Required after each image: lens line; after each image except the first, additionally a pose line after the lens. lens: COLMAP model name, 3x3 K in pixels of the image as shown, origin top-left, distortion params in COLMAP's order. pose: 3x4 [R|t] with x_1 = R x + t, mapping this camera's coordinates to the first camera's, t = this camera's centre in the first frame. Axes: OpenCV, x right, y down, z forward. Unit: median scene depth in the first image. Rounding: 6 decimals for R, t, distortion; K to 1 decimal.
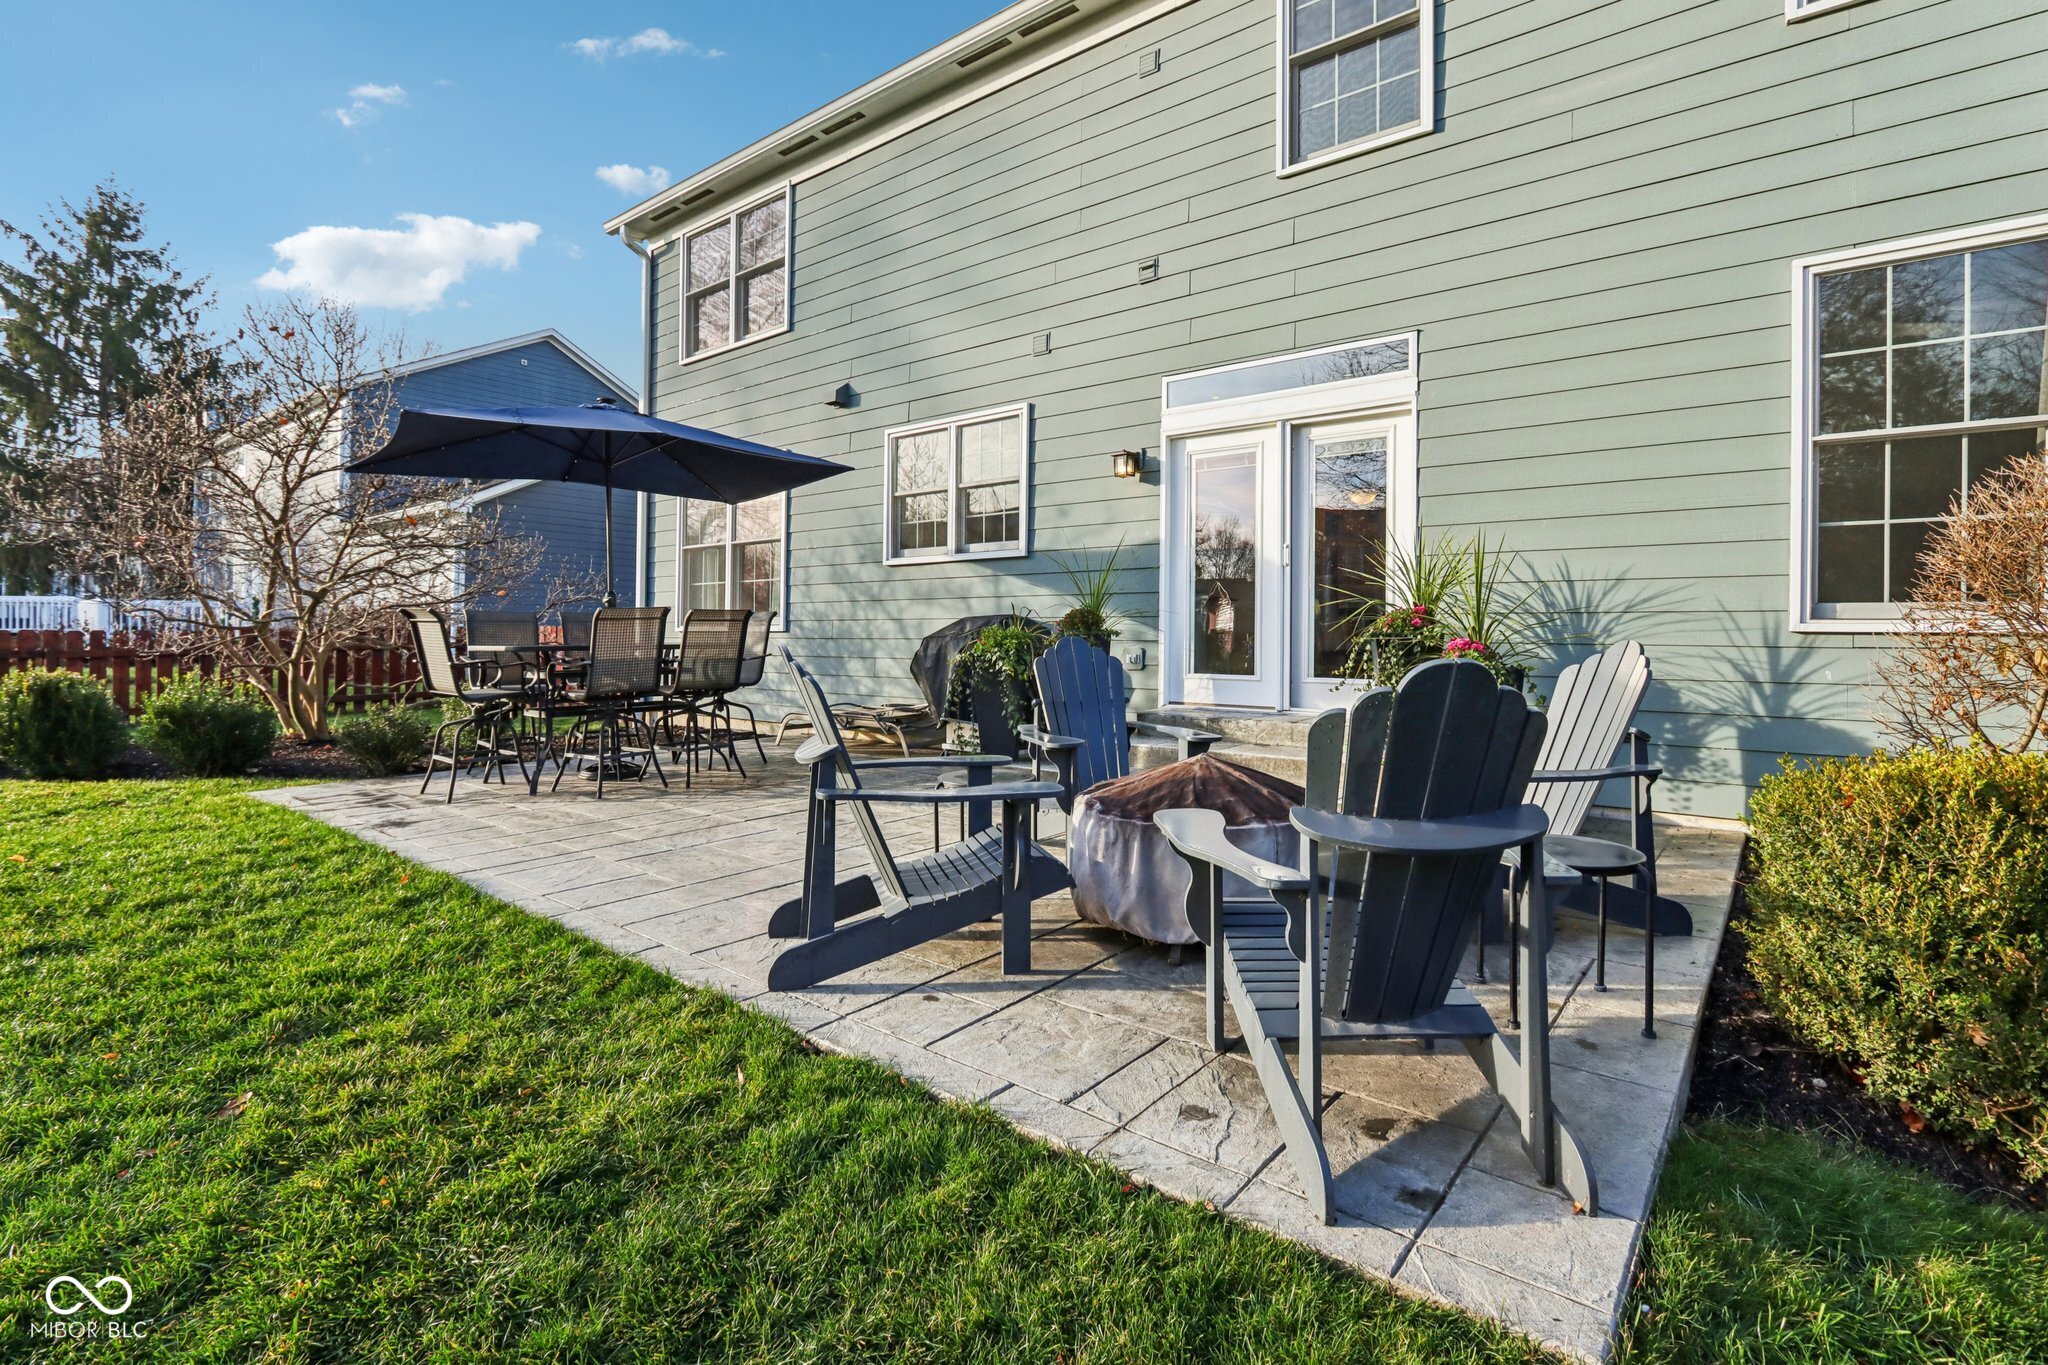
lens RADIAL K [[952.9, 0, 1017.8], [0, 952.9, 640.3], [0, 0, 1]] dist [-0.020051, 0.001533]
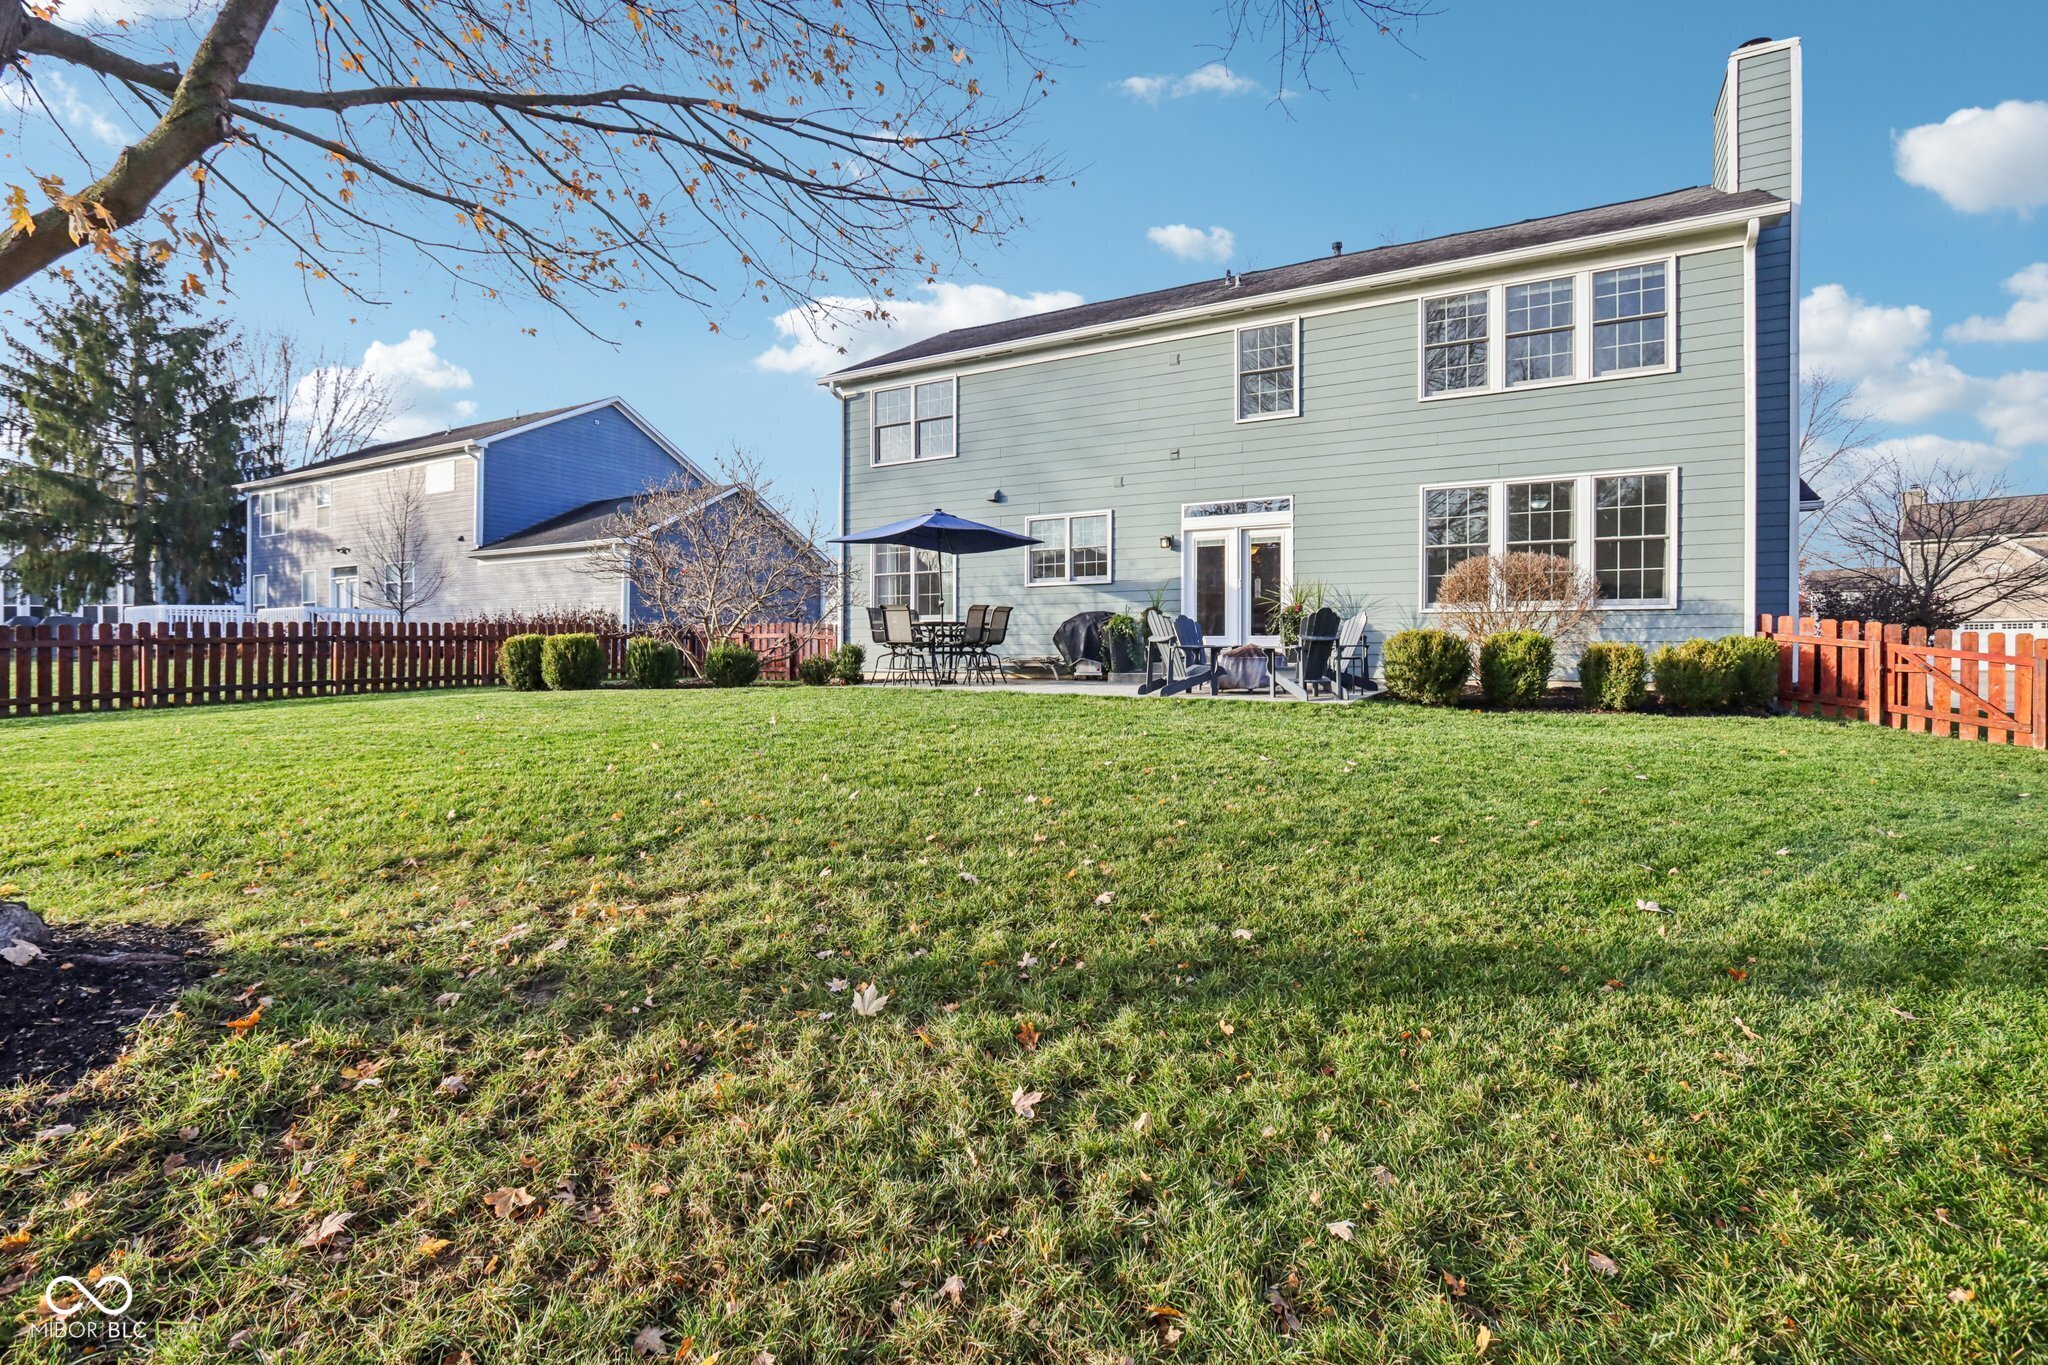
lens RADIAL K [[952.9, 0, 1020.1], [0, 952.9, 677.9], [0, 0, 1]] dist [-0.020051, 0.001533]
pose [[0.983409, -0.010905, 0.181073, -0.567626], [0.007517, 0.999784, 0.019390, 0.077648], [-0.181246, -0.017708, 0.983278, -1.023032]]
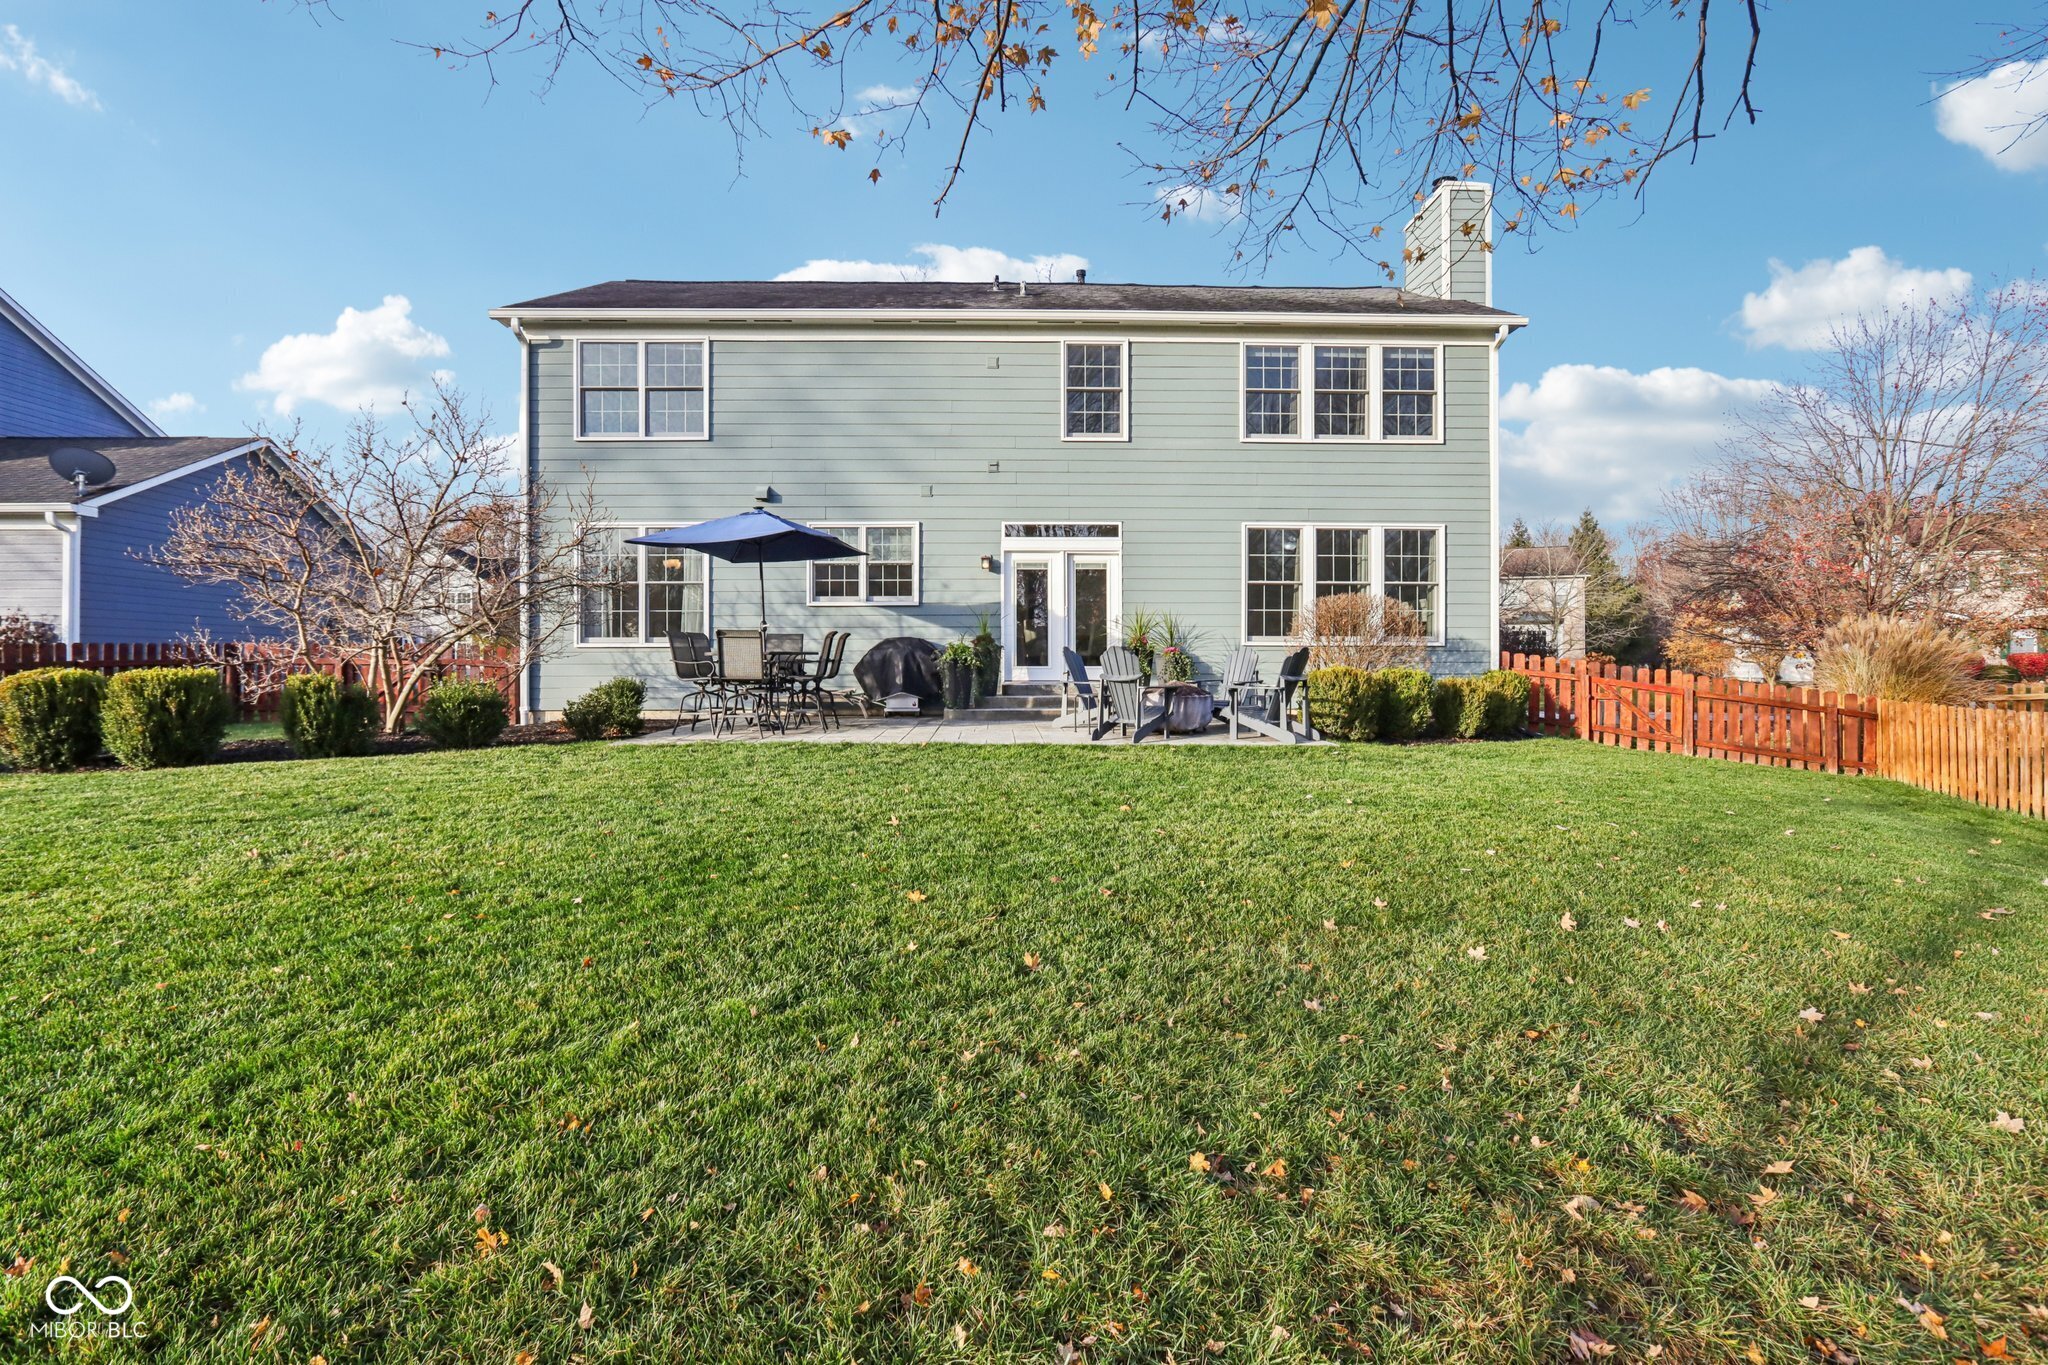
lens RADIAL K [[952.9, 0, 1036.6], [0, 952.9, 666.0], [0, 0, 1]] dist [-0.020051, 0.001533]
pose [[0.750449, -0.006419, 0.660897, -1.027429], [0.011227, 0.999932, -0.003037, 0.035609], [-0.660833, 0.009699, 0.750470, -0.516398]]
